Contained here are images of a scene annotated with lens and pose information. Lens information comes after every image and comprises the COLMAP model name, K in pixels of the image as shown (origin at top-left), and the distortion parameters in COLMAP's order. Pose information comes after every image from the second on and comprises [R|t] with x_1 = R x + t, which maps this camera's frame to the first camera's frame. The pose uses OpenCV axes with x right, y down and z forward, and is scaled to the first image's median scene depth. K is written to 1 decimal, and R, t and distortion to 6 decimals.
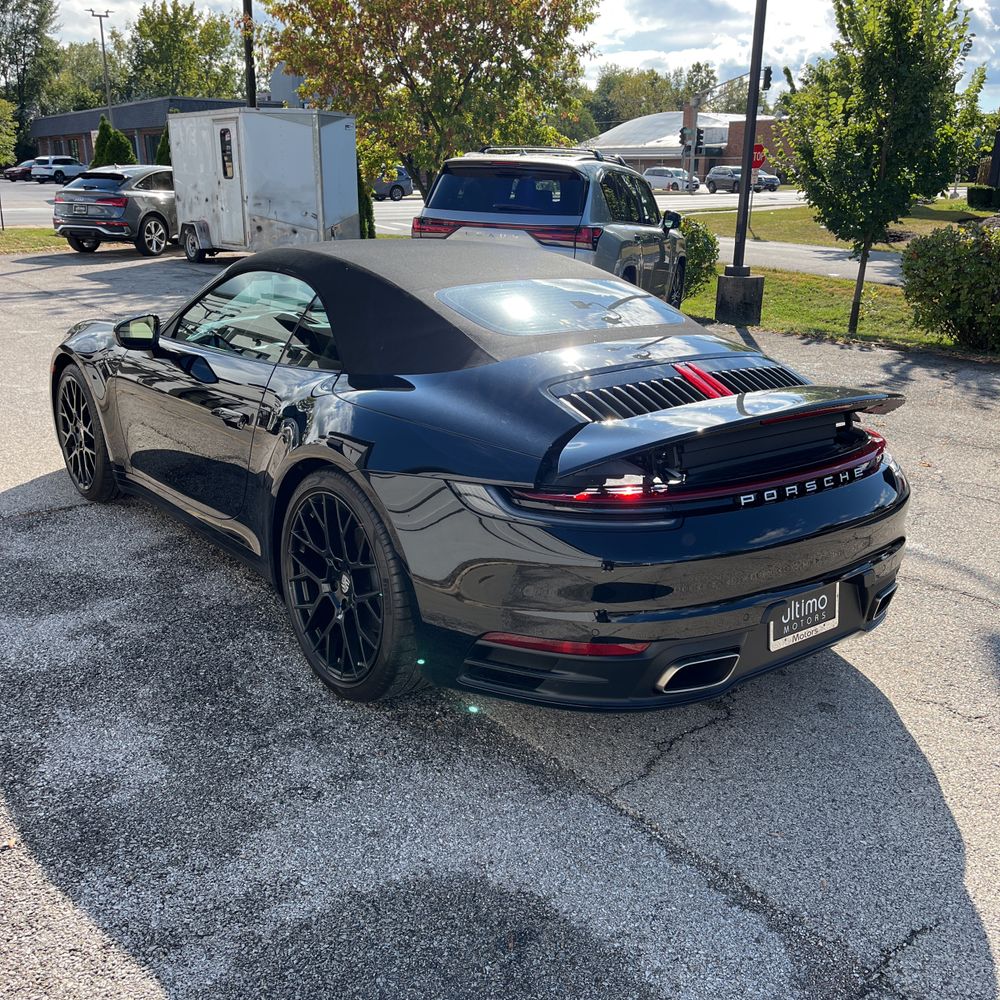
lens RADIAL K [[1019.8, 0, 500.0], [0, 1019.8, 500.0], [0, 0, 1]] dist [0.056428, -0.059680]
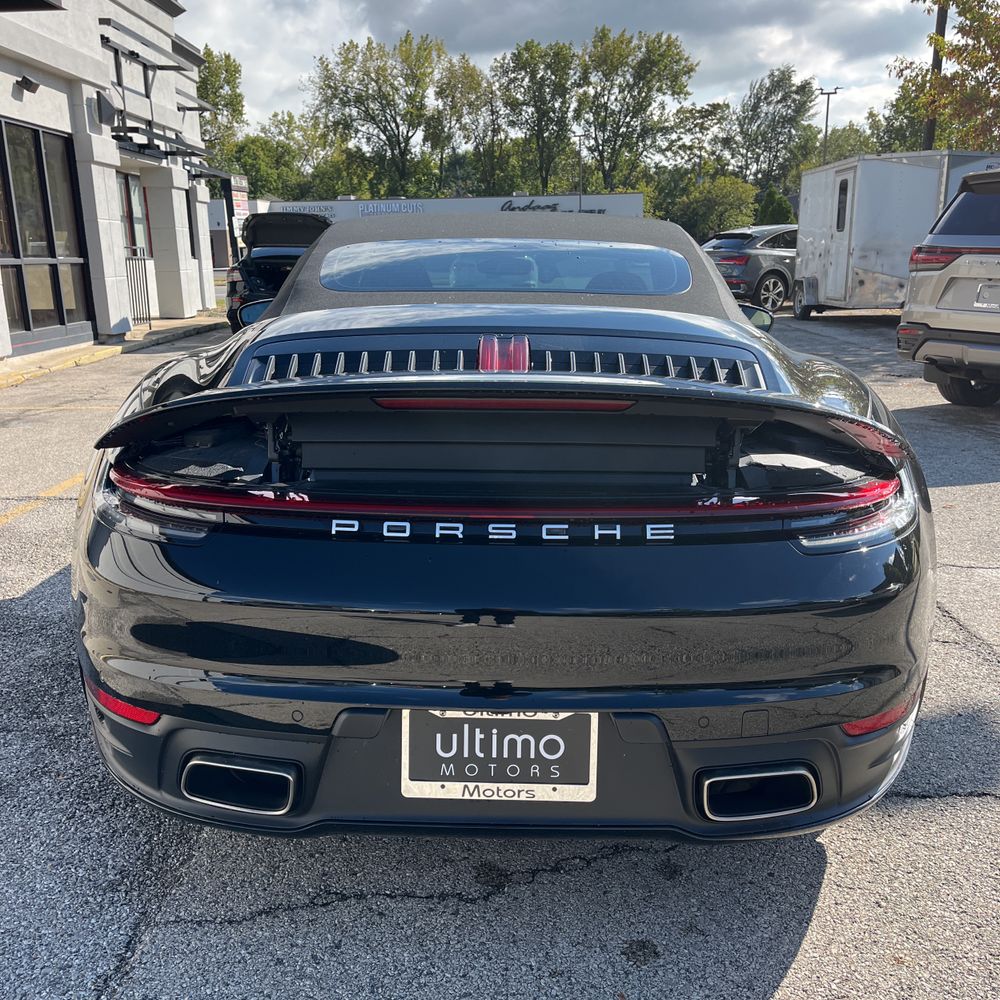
lens RADIAL K [[1019.8, 0, 500.0], [0, 1019.8, 500.0], [0, 0, 1]] dist [0.056428, -0.059680]
pose [[0.770016, 0.130592, -0.624516, 0.117465], [-0.175559, 0.984412, -0.010611, -0.004417], [0.613396, 0.117810, 0.780940, 0.098284]]
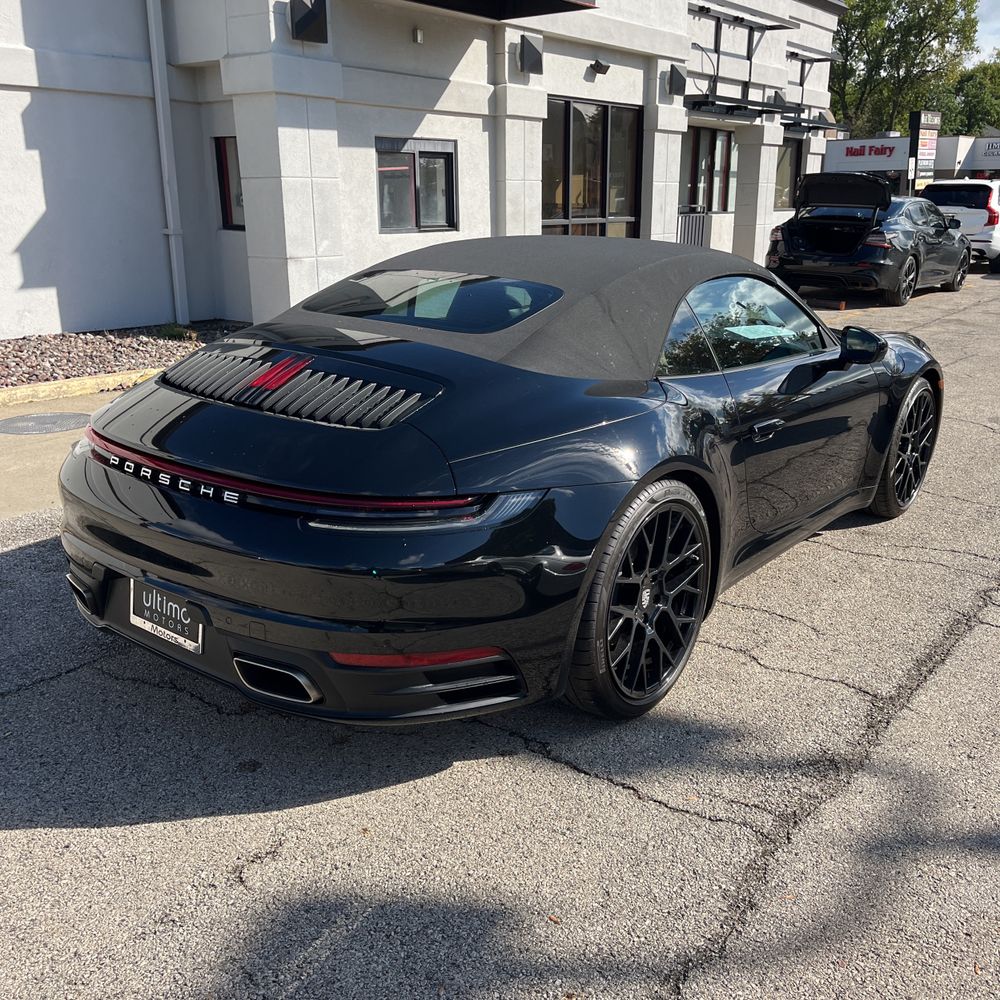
lens RADIAL K [[1019.8, 0, 500.0], [0, 1019.8, 500.0], [0, 0, 1]] dist [0.056428, -0.059680]
pose [[0.236636, 0.268952, -0.933632, 0.227382], [-0.297463, 0.934835, 0.193905, -0.048794], [0.924943, 0.231836, 0.301219, 0.179552]]
